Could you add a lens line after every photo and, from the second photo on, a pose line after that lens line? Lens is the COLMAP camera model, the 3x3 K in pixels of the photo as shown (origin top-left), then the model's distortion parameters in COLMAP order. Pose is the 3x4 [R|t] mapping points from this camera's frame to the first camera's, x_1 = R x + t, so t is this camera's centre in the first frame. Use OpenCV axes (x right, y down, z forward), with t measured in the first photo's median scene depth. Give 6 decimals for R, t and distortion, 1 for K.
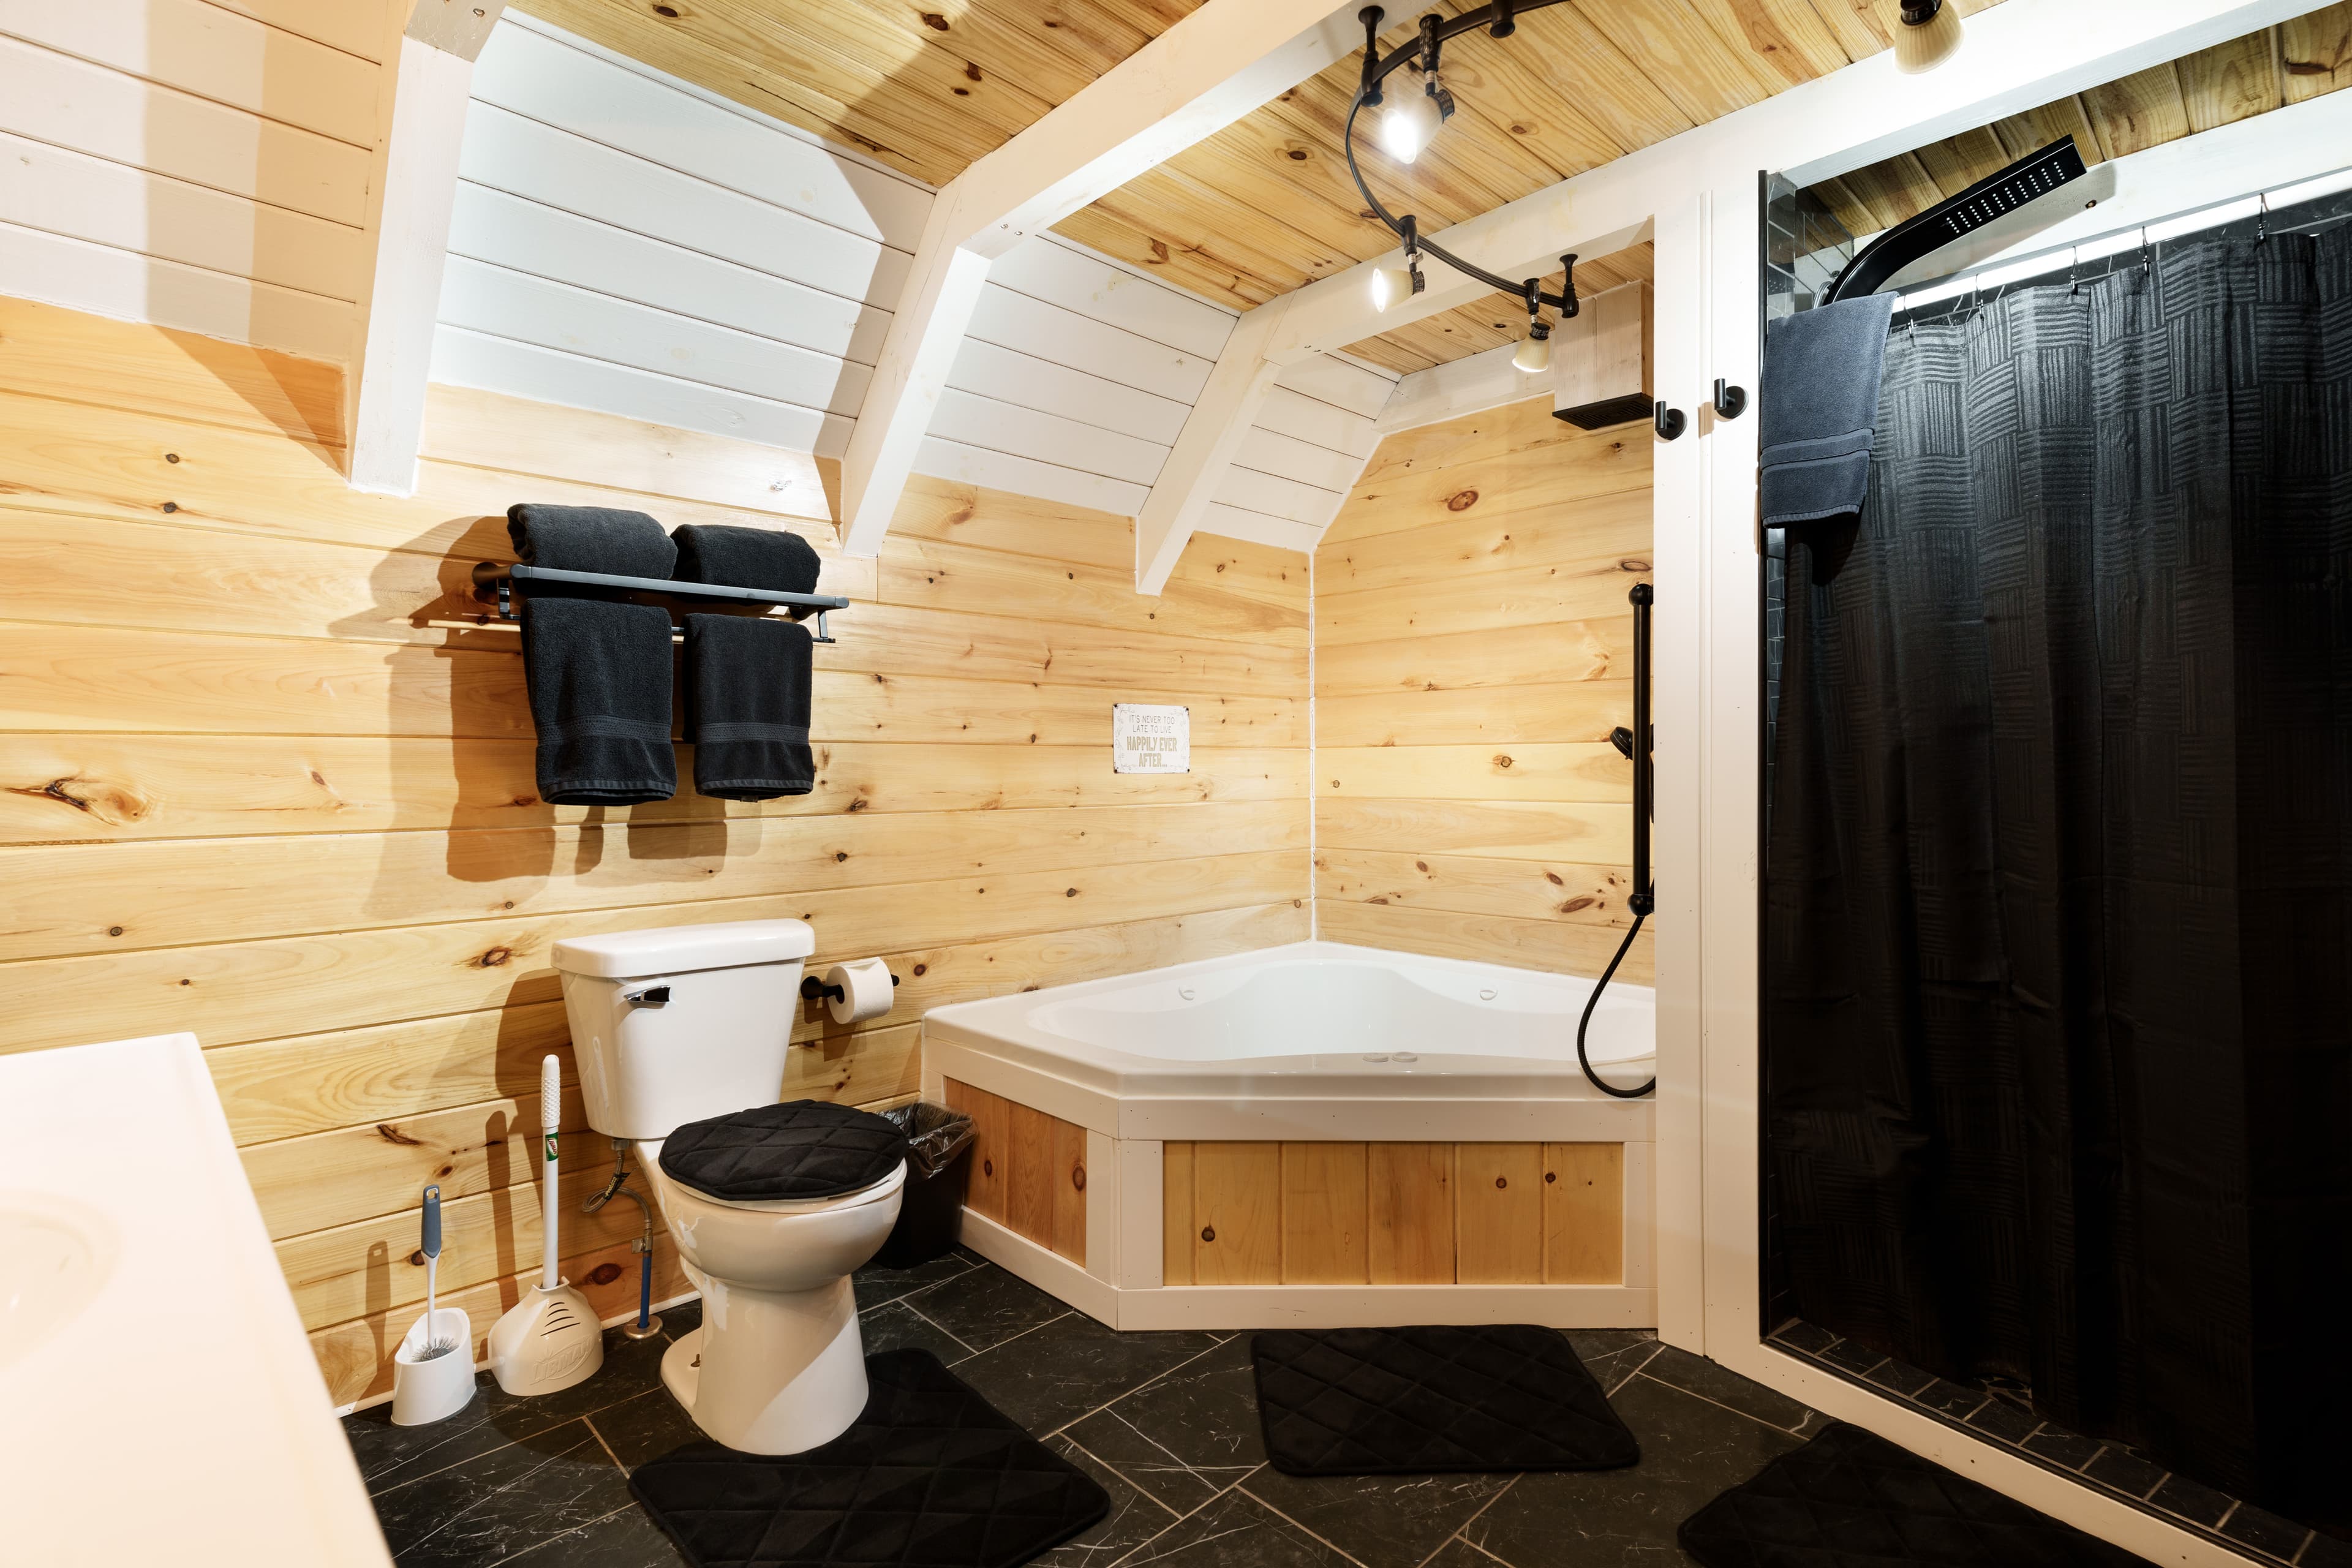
lens RADIAL K [[1116.4, 0, 1173.0], [0, 1116.4, 772.7], [0, 0, 1]] dist [0.005606, 0.000326]
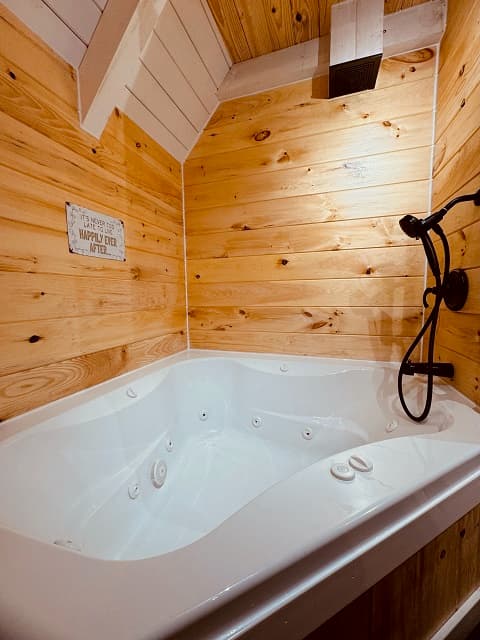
lens RADIAL K [[255.1, 0, 238.5], [0, 255.1, 319.0], [0, 0, 1]] dist [0.003474, 0.000754]
pose [[0.890950, -0.047888, 0.451570, -0.011224], [0.010702, 0.996362, 0.084546, 0.054013], [-0.453976, -0.070494, 0.888221, 0.551702]]
